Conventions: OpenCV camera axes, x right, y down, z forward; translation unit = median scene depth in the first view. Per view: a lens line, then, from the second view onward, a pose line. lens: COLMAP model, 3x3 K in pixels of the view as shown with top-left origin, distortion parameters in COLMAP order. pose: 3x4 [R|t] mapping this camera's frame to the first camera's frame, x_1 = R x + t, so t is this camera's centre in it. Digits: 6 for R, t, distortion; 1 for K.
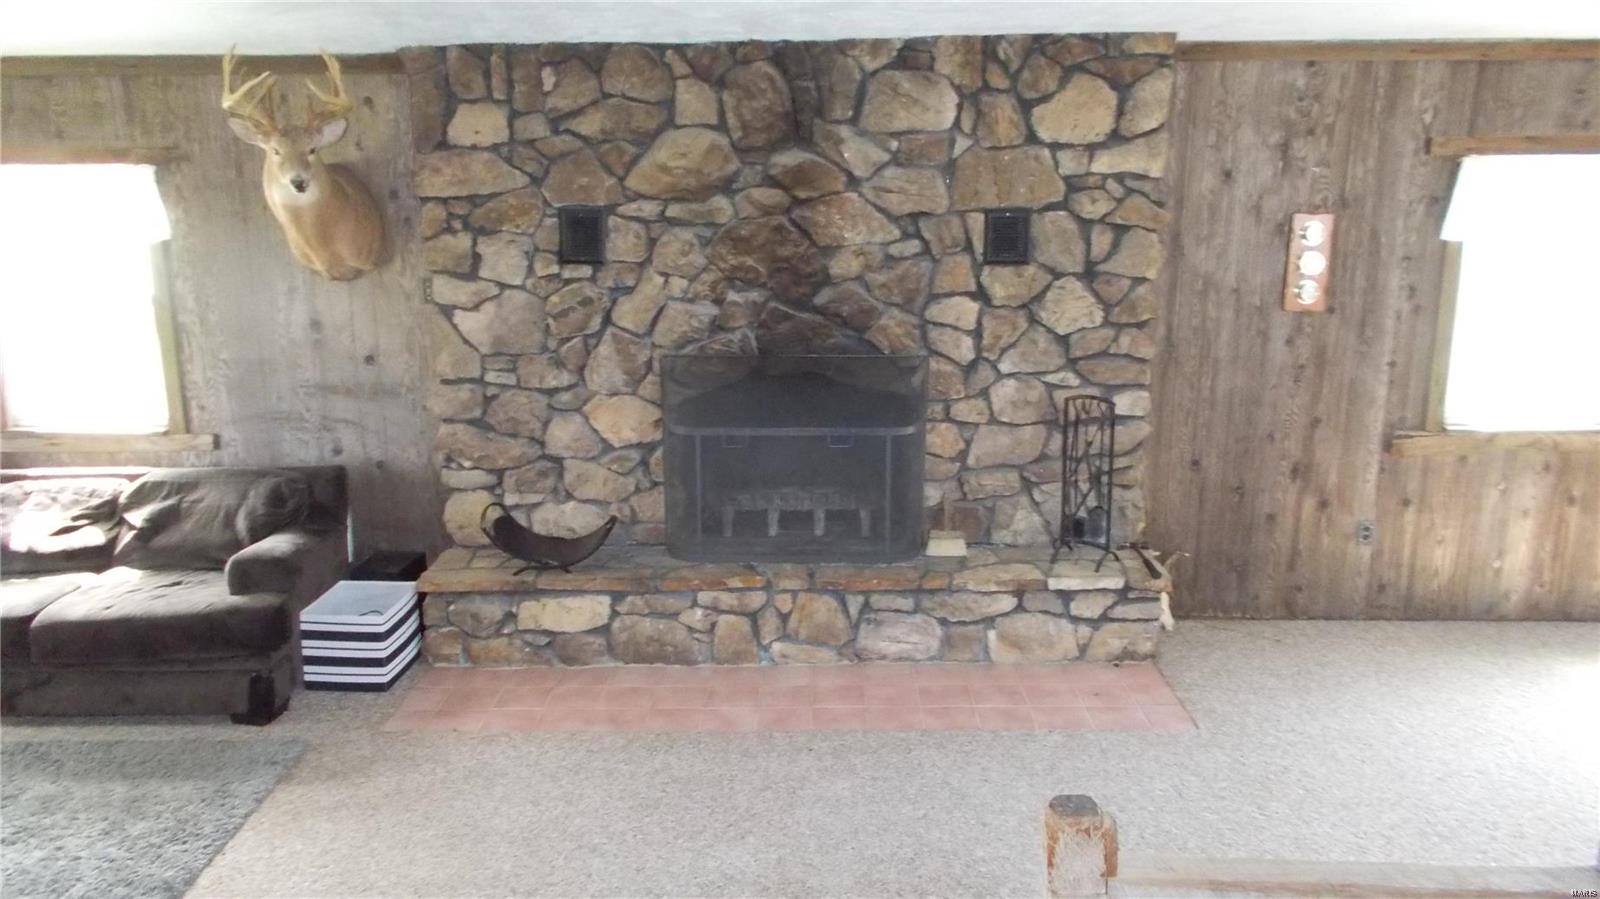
lens RADIAL K [[1218.6, 0, 808.5], [0, 1218.6, 449.8], [0, 0, 1]] dist [-0.015472, 0.032702]
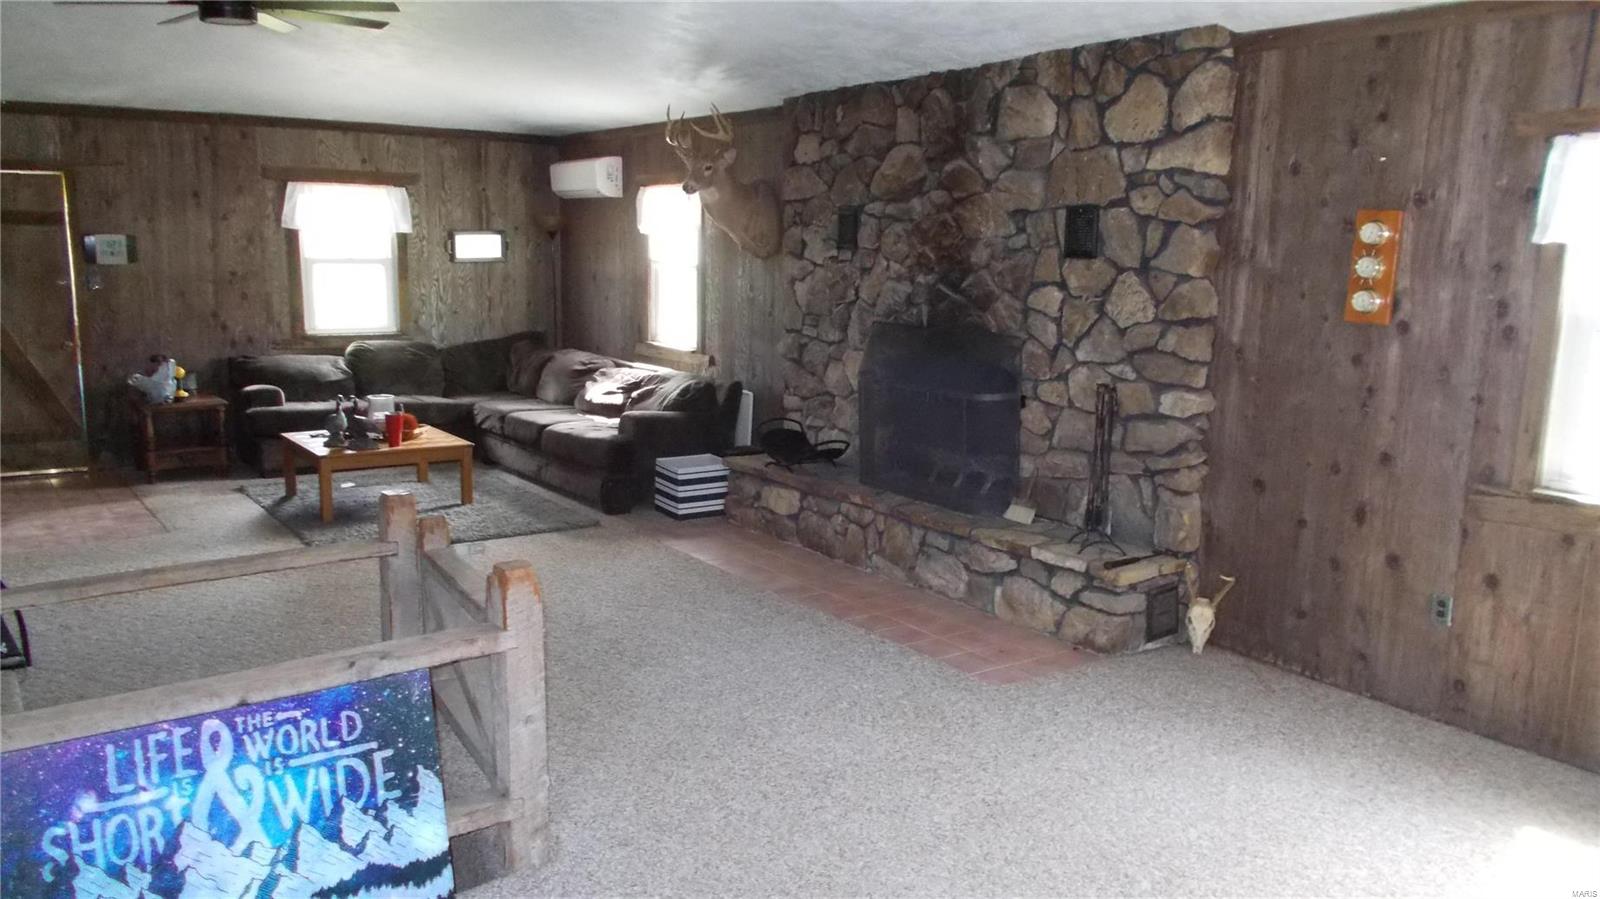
lens RADIAL K [[1218.6, 0, 786.6], [0, 1218.6, 452.8], [0, 0, 1]] dist [-0.015472, 0.032702]
pose [[0.580959, 0.156522, -0.798741, 0.889955], [-0.202904, 0.978205, 0.044108, 0.021099], [0.788236, 0.136443, 0.600056, 0.175750]]
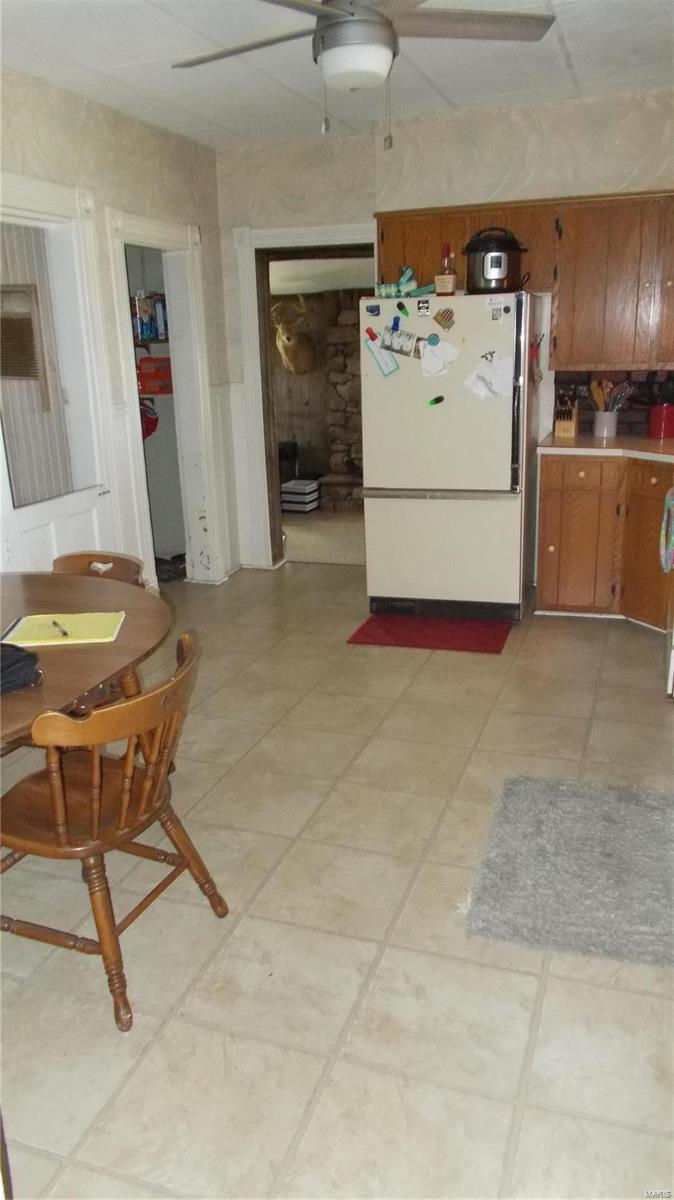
lens RADIAL K [[913.9, 0, 329.4], [0, 913.9, 593.2], [0, 0, 1]] dist [-0.015472, 0.032702]
pose [[0.950730, 0.064791, -0.303176, 0.365332], [-0.053933, 0.997572, 0.044059, 0.276811], [0.305294, -0.025537, 0.951916, -1.029425]]
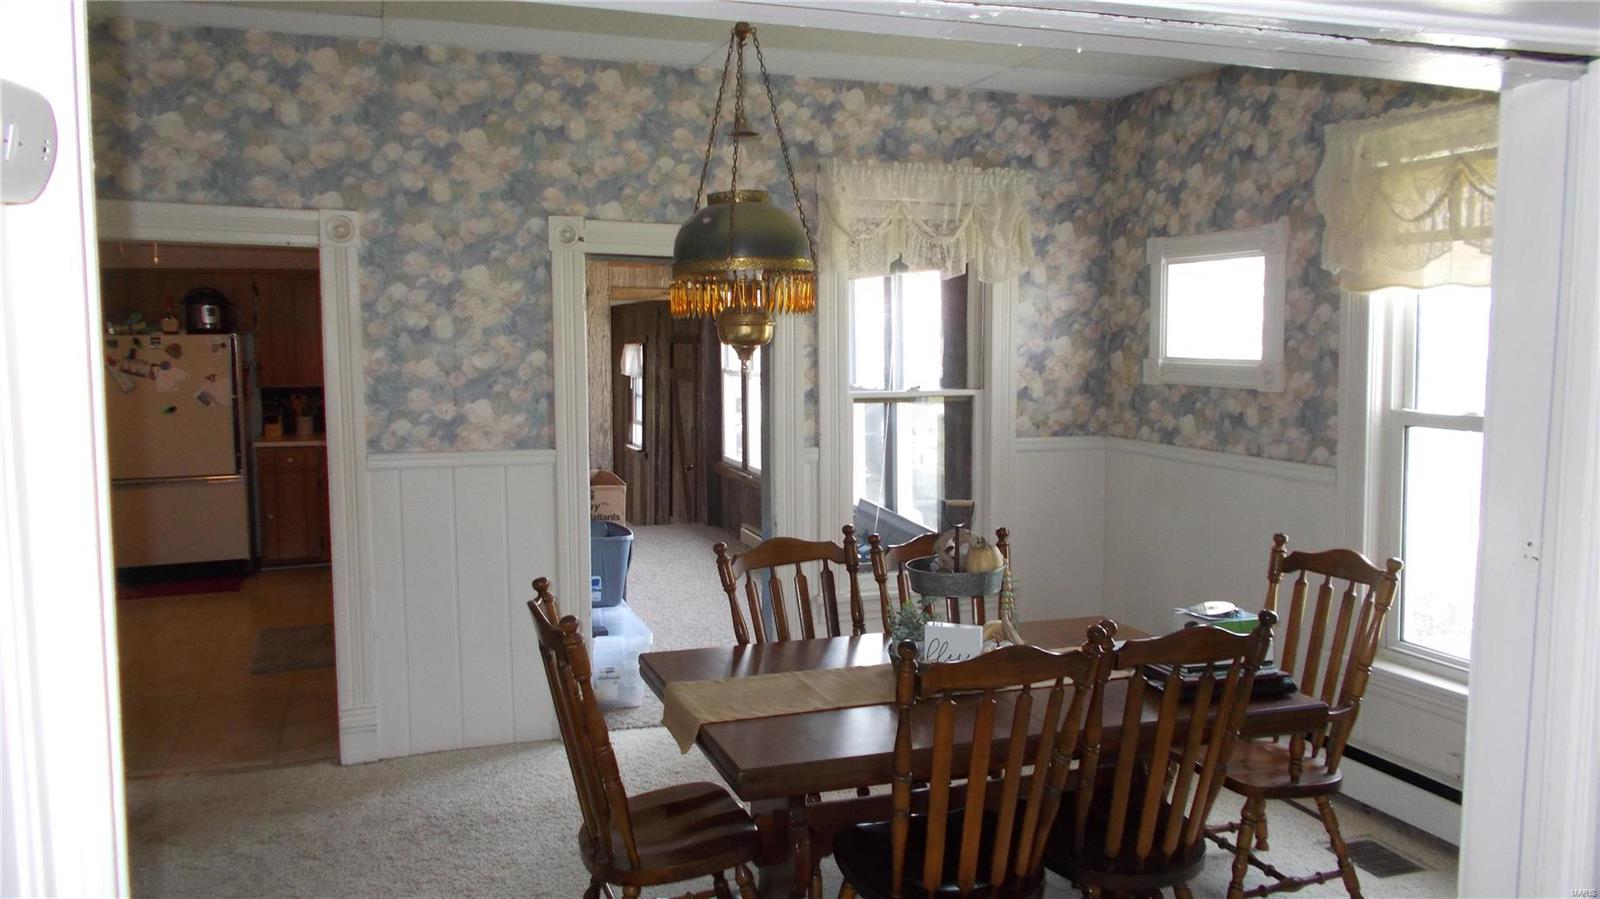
lens RADIAL K [[1218.6, 0, 805.1], [0, 1218.6, 445.0], [0, 0, 1]] dist [-0.015472, 0.032702]
pose [[0.930896, -0.027993, 0.364210, 0.382698], [0.081898, 0.987671, -0.133412, 0.671443], [-0.355985, 0.154021, 0.921711, -3.031008]]
